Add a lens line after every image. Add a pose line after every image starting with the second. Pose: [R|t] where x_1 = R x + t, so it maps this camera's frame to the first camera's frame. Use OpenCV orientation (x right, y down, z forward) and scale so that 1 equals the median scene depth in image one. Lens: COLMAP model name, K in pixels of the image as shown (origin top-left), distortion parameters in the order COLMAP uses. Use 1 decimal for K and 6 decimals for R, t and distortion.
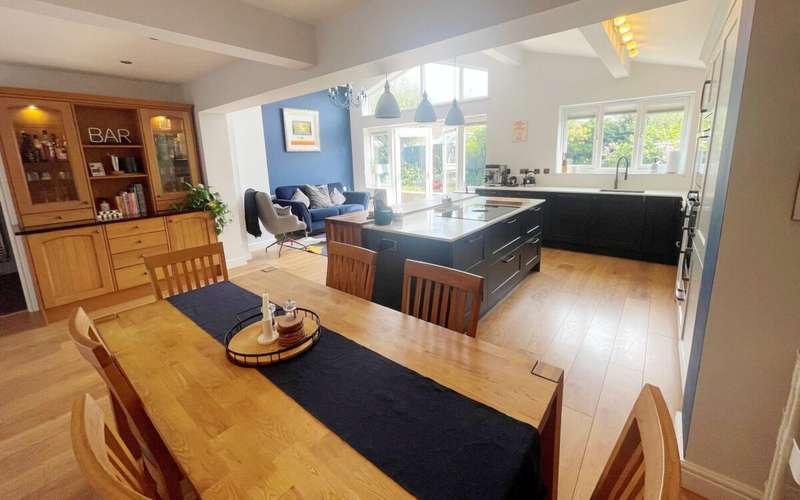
lens RADIAL K [[320.2, 0, 398.9], [0, 320.2, 219.1], [0, 0, 1]] dist [-0.007814, 0.002220]
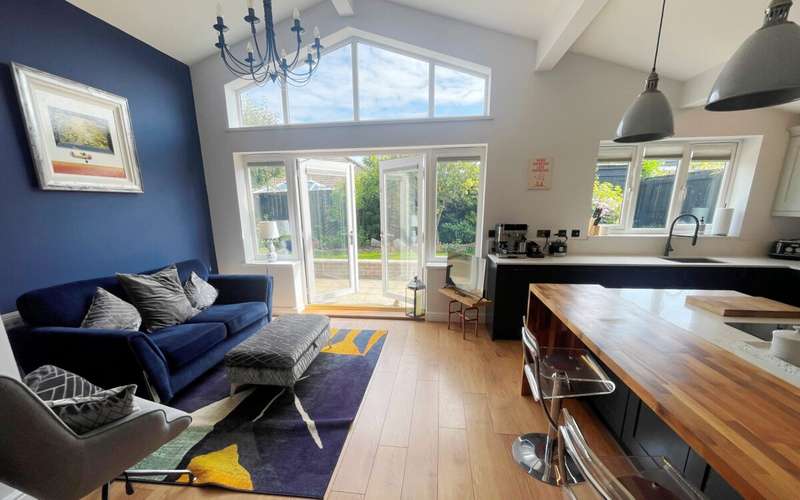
lens RADIAL K [[320.2, 0, 396.4], [0, 320.2, 286.0], [0, 0, 1]] dist [-0.007814, 0.002220]
pose [[0.851520, -0.107551, 0.513172, -0.243700], [0.084292, 0.994086, 0.068473, -0.110212], [-0.517502, -0.015050, 0.855550, 0.568230]]
